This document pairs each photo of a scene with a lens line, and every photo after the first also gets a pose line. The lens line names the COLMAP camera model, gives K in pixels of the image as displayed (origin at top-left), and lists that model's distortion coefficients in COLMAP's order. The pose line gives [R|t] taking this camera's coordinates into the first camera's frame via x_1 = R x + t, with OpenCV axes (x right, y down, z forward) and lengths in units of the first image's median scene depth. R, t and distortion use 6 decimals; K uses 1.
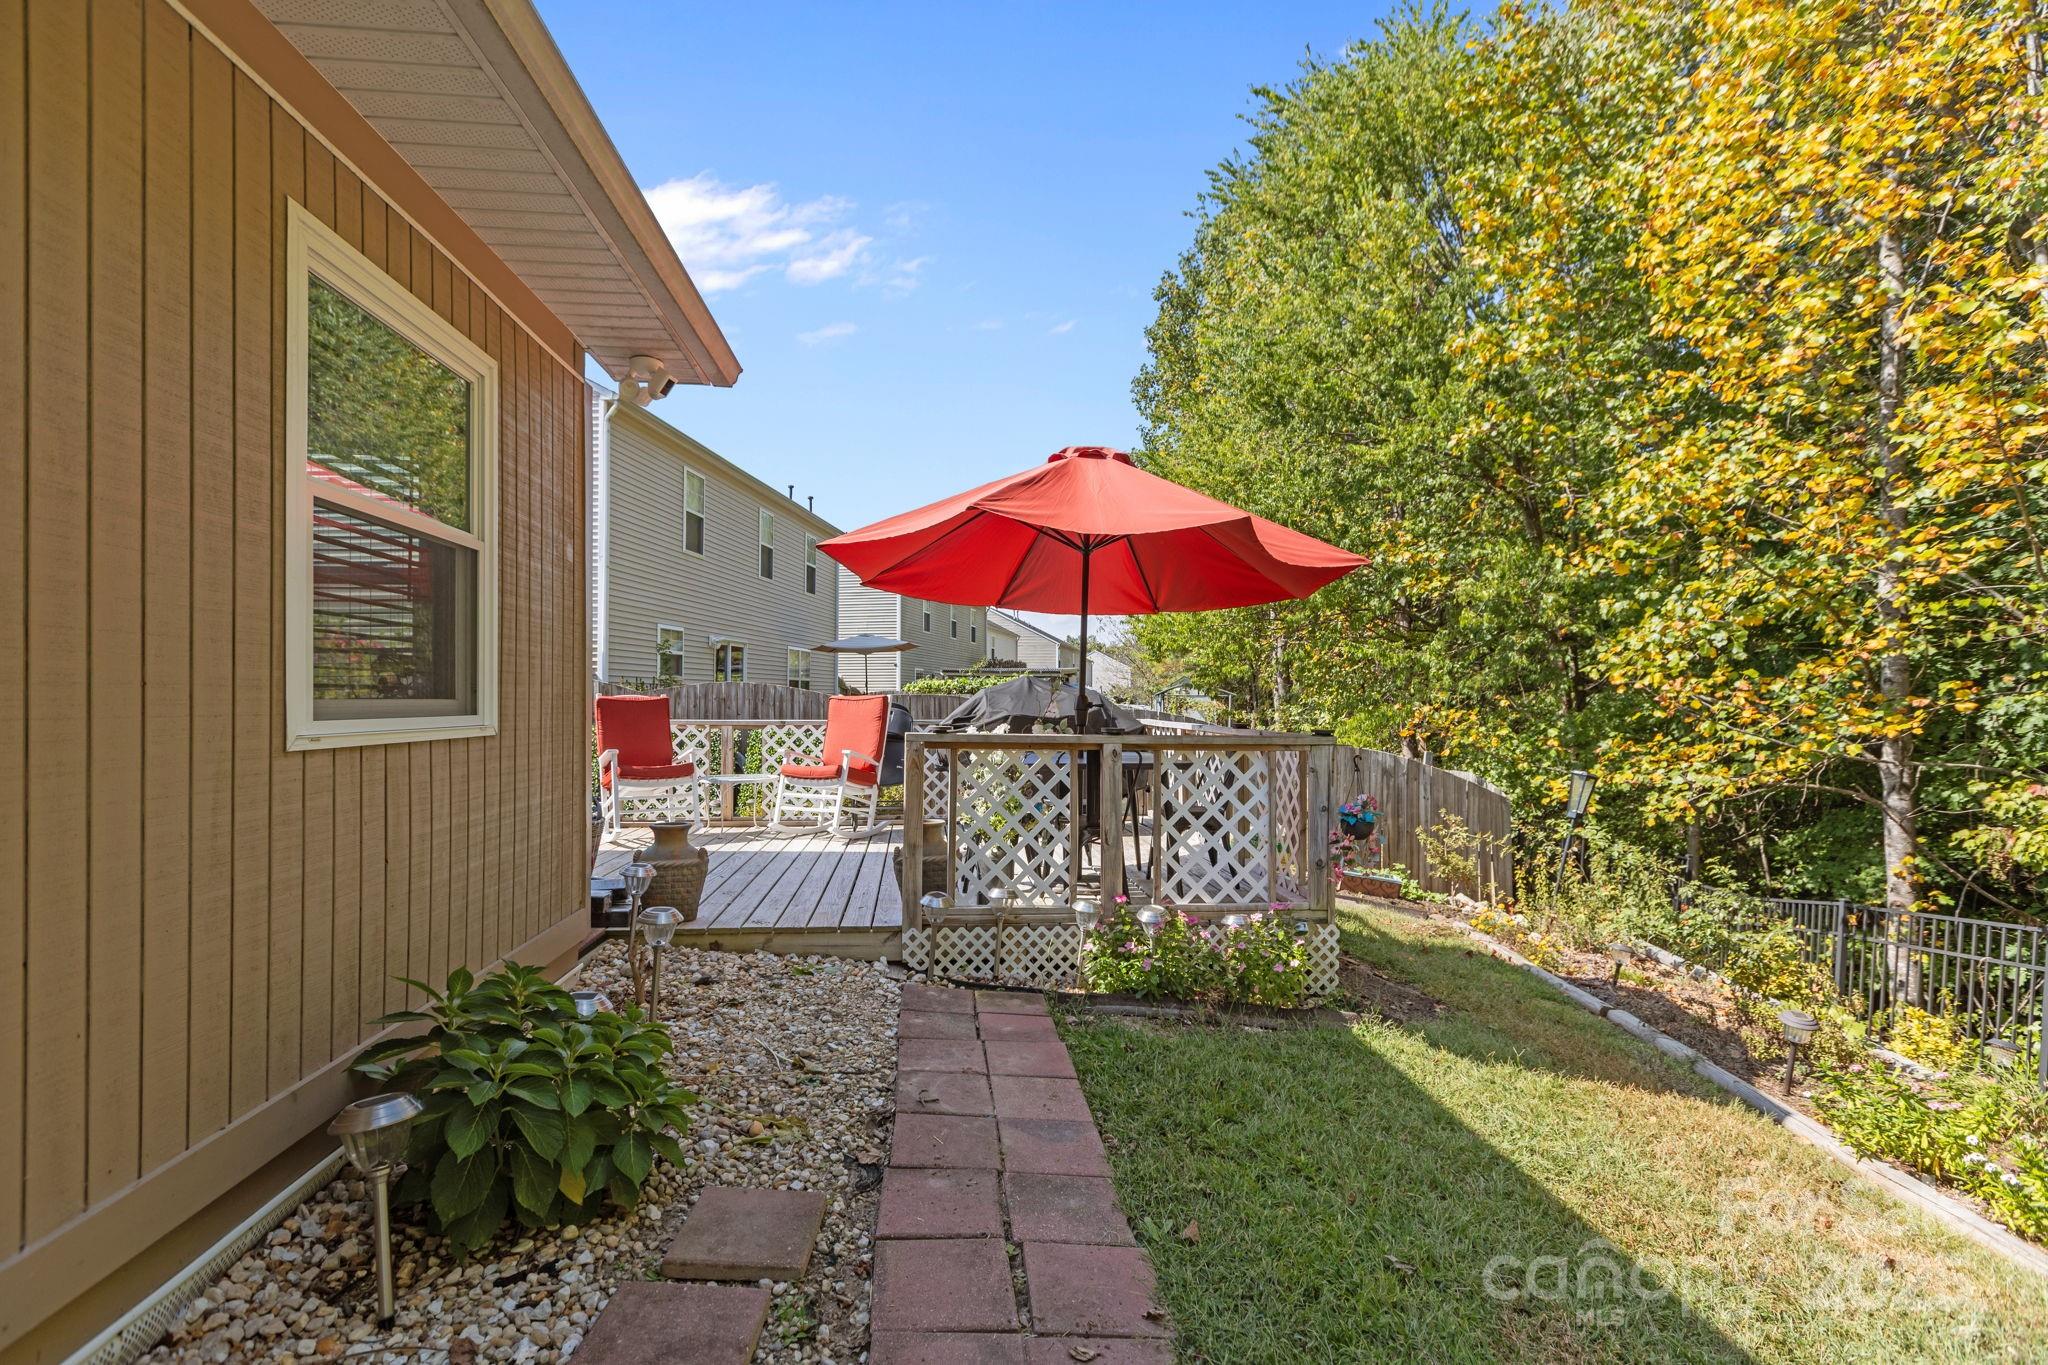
lens RADIAL K [[936.5, 0, 1035.9], [0, 936.5, 690.4], [0, 0, 1]] dist [-0.001868, -0.002203]
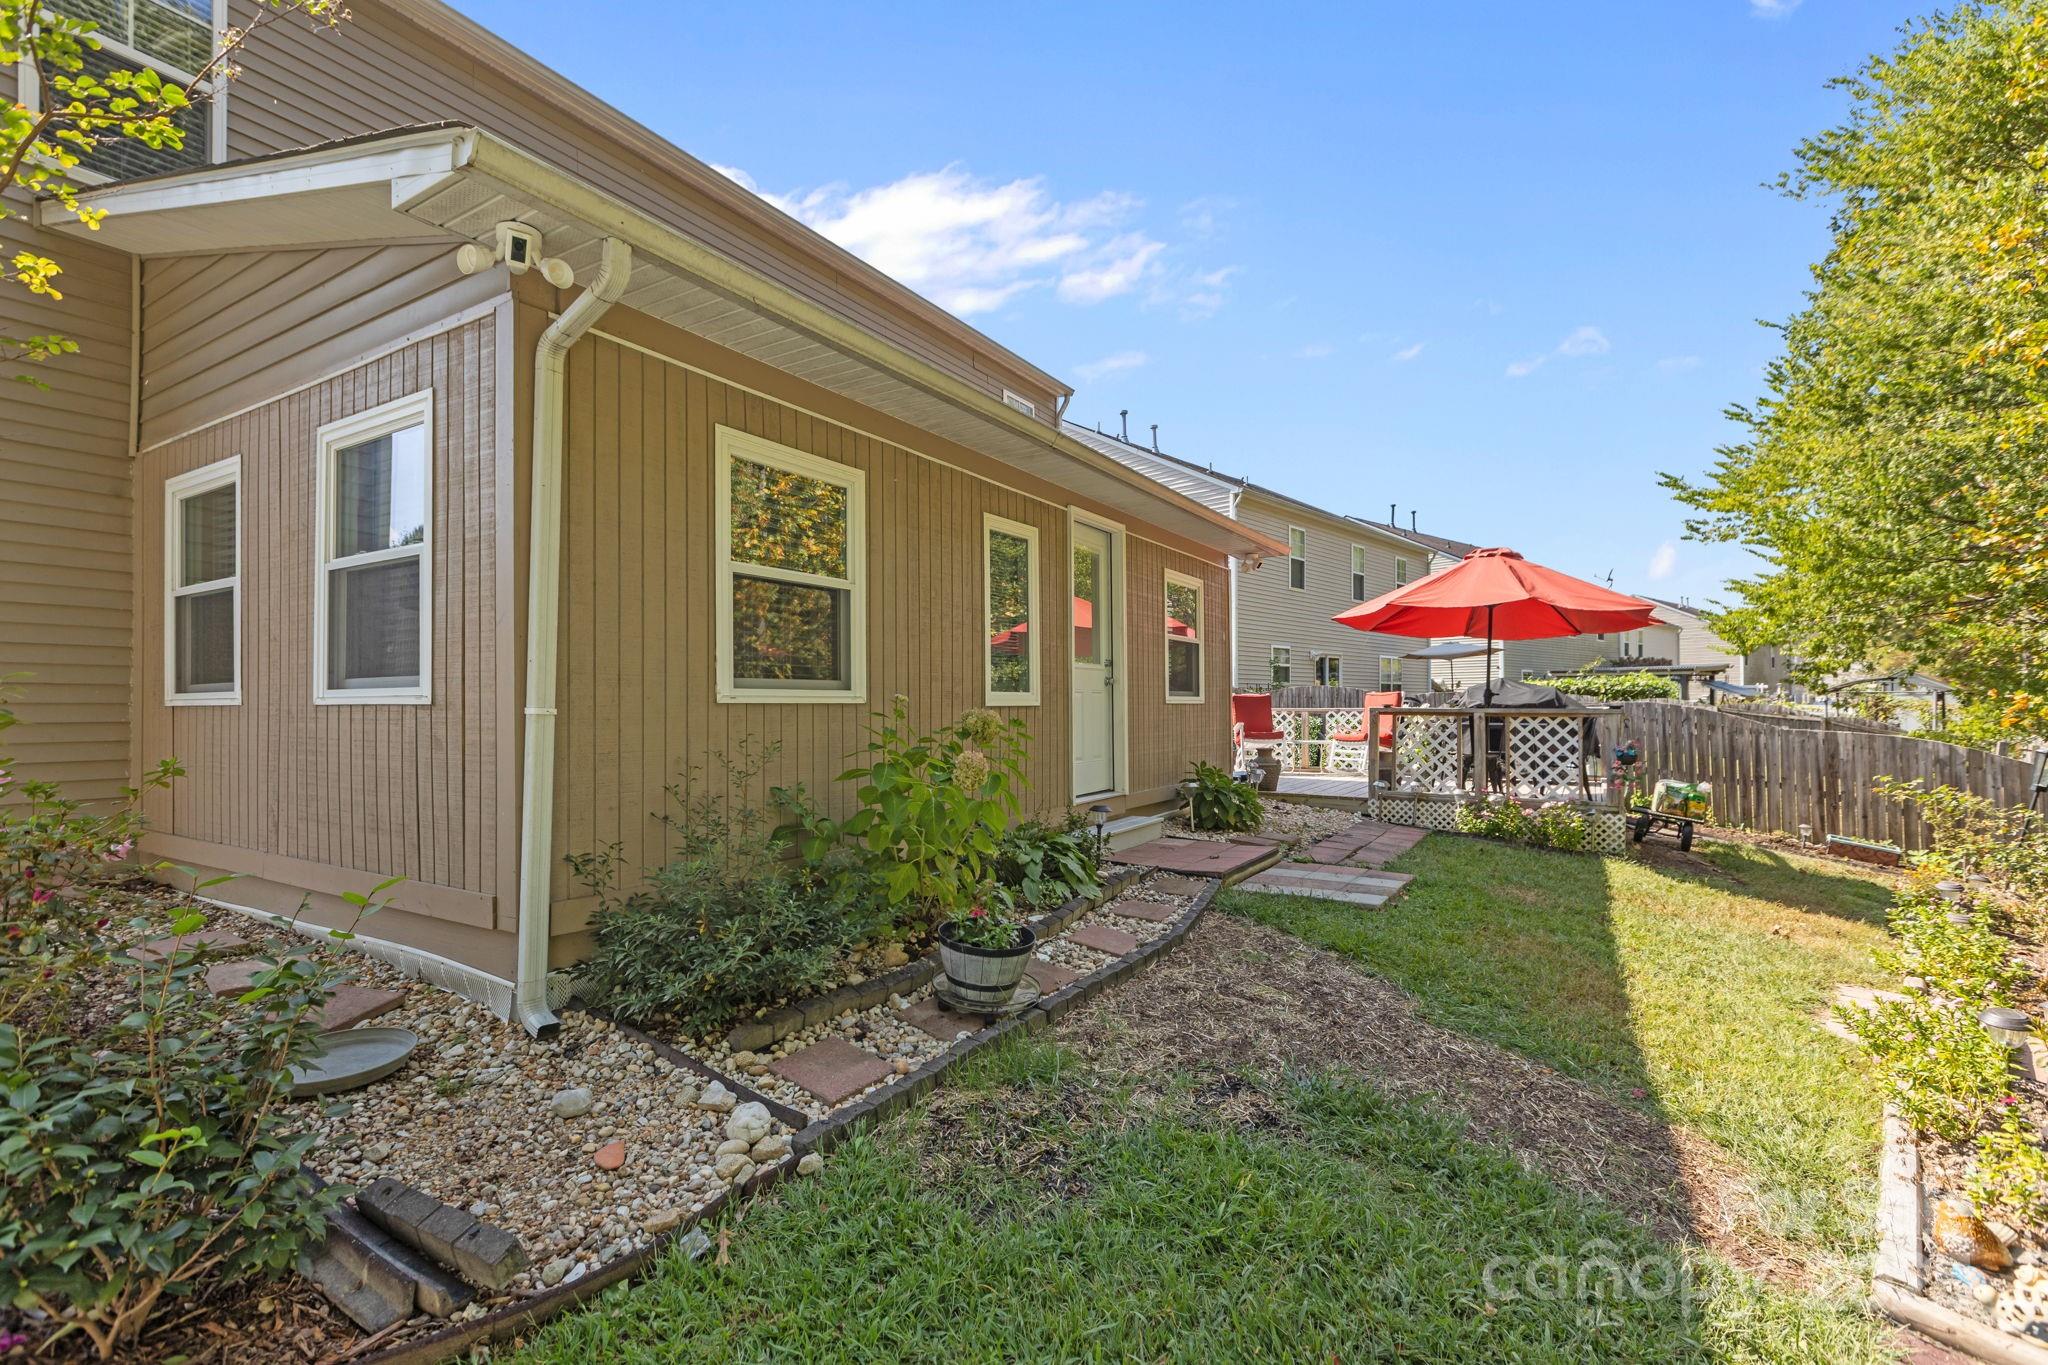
lens RADIAL K [[936.5, 0, 1025.7], [0, 936.5, 688.6], [0, 0, 1]] dist [-0.001868, -0.002203]
pose [[0.794255, -0.017513, -0.607332, 0.337915], [0.012794, 0.999845, -0.012100, 0.012334], [0.607449, 0.001840, 0.794356, -0.734393]]
